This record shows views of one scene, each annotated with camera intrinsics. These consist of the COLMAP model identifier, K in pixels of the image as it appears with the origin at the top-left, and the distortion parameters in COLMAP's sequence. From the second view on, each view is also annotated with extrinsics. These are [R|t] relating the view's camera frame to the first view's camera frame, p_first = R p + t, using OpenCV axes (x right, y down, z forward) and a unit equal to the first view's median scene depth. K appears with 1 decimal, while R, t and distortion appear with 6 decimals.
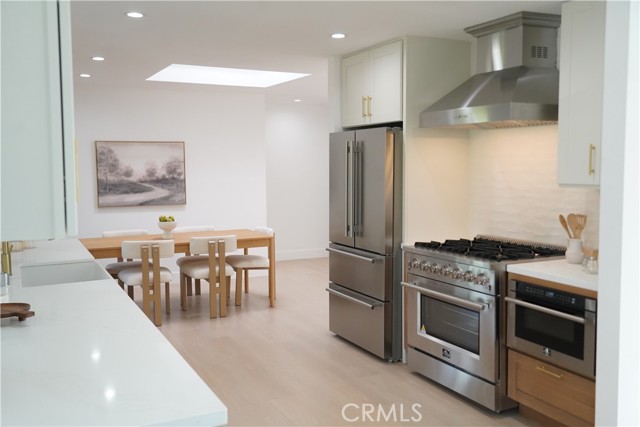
lens RADIAL K [[609.7, 0, 320.0], [0, 609.7, 213.5], [0, 0, 1]] dist [0.084216, 0.000596]
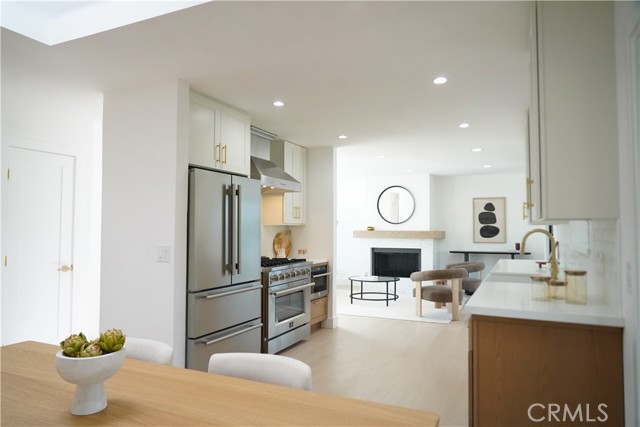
lens RADIAL K [[431.7, 0, 320.0], [0, 431.7, 213.5], [0, 0, 1]] dist [-0.006981, 0.001878]
pose [[-0.625772, 0.031084, 0.779387, -0.674140], [0.061198, 0.998082, 0.009329, -0.070753], [-0.777602, 0.053535, -0.626474, 1.455416]]
